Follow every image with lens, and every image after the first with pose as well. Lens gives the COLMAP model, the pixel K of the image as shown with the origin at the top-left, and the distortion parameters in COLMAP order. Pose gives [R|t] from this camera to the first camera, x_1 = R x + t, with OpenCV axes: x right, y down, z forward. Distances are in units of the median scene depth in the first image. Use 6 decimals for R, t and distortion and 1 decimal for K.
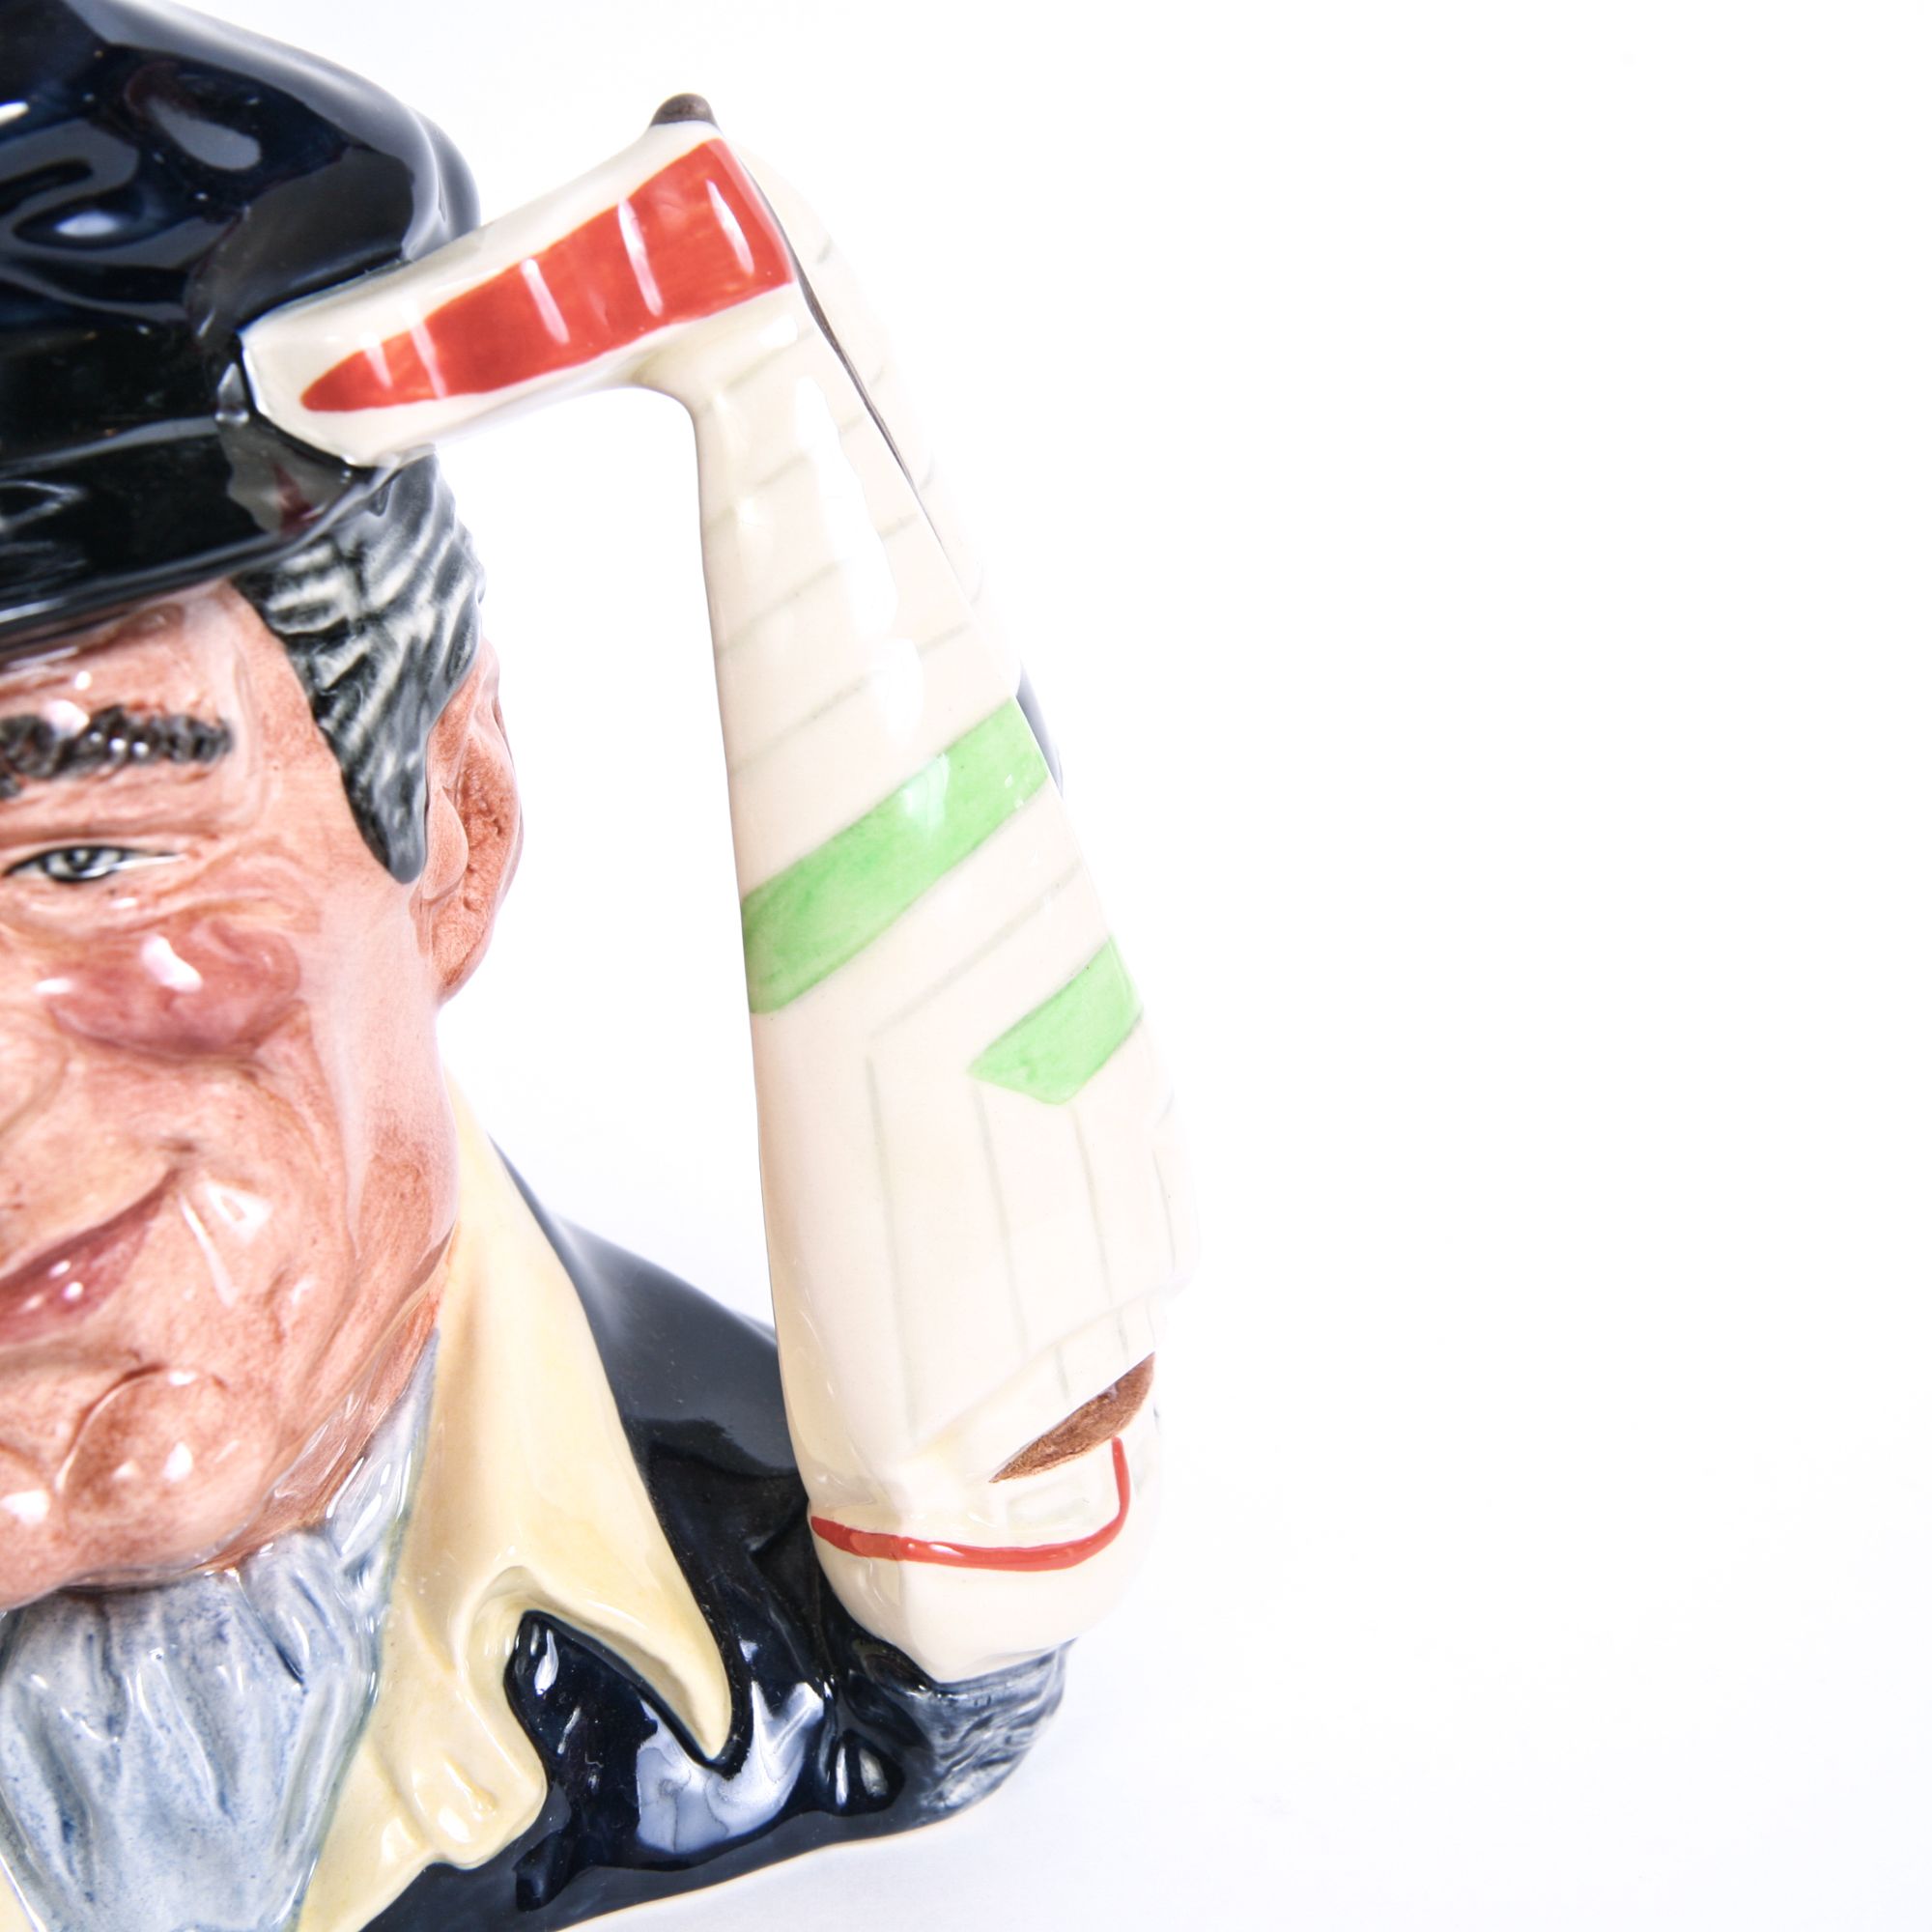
lens RADIAL K [[3557.1, 0, 951.3], [0, 3557.1, 983.8], [0, 0, 1]] dist [-0.052976, 0.000000]
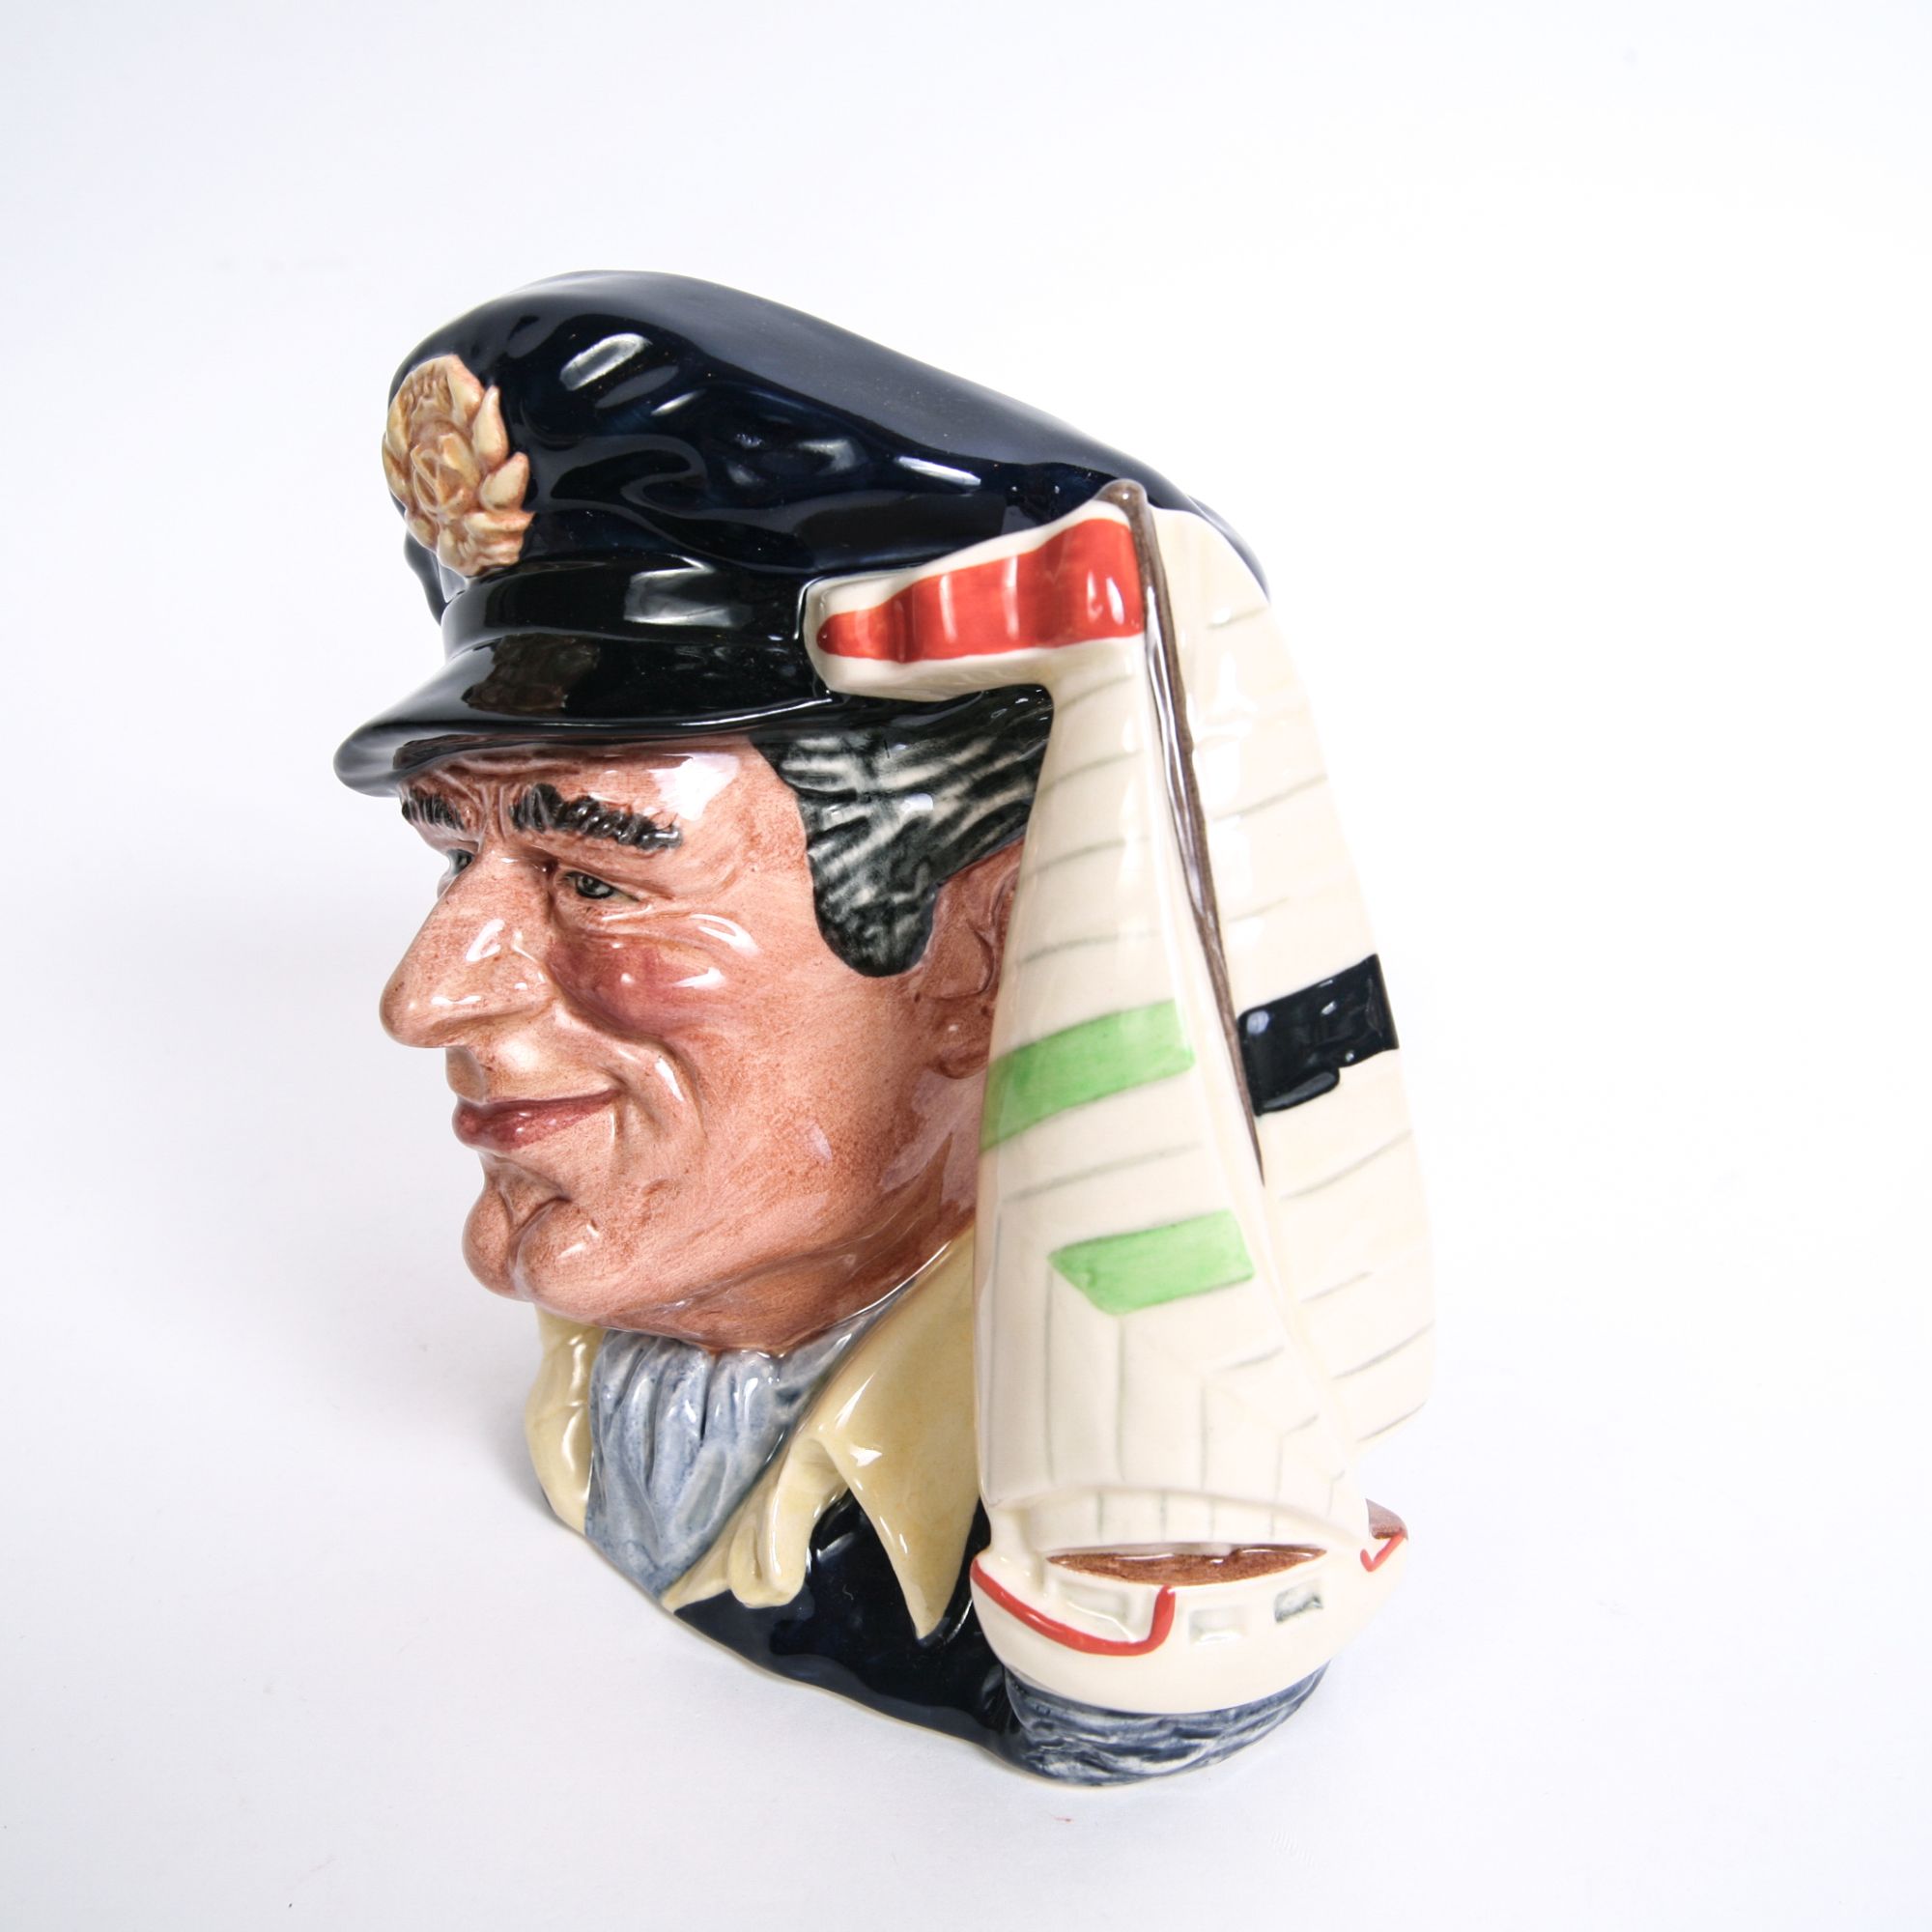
lens RADIAL K [[2432.8, 0, 965.7], [0, 2432.8, 966.2], [0, 0, 1]] dist [-0.088739, 0.000000]
pose [[0.552417, 0.329030, -0.765881, 0.633902], [-0.295649, 0.936405, 0.189043, -0.234001], [0.779376, 0.122001, 0.614564, 0.425742]]
